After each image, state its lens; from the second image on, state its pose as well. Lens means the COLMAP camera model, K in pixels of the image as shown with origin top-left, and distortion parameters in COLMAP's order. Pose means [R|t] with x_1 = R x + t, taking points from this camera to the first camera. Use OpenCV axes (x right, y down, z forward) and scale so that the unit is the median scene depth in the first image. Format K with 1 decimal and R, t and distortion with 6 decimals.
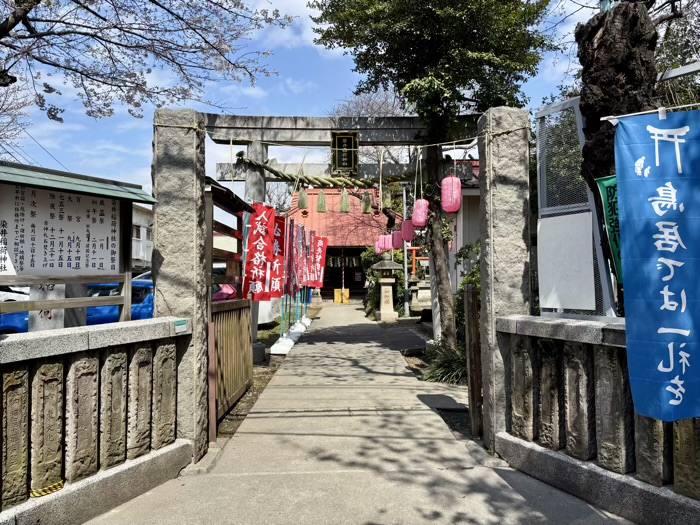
lens RADIAL K [[535.7, 0, 350.9], [0, 535.7, 252.9], [0, 0, 1]] dist [0.003028, -0.001049]
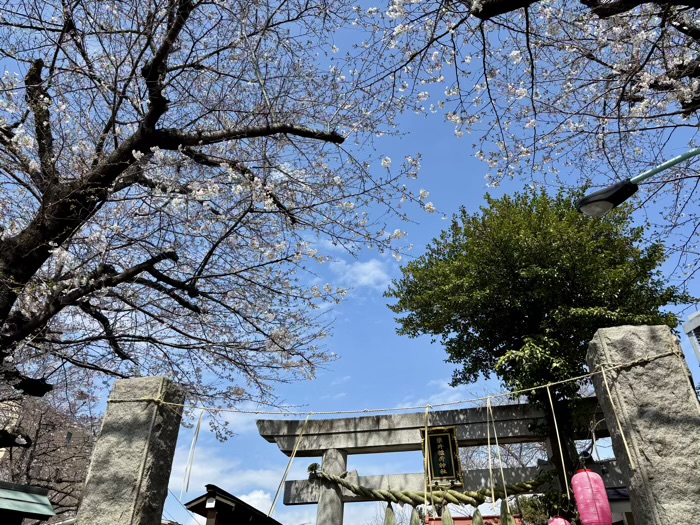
lens RADIAL K [[535.7, 0, 350.9], [0, 535.7, 252.9], [0, 0, 1]] dist [0.003028, -0.001049]
pose [[0.970525, -0.143002, -0.193987, 0.054042], [0.010885, 0.830116, -0.557484, -0.000218], [0.240754, 0.538941, 0.807205, 0.181509]]
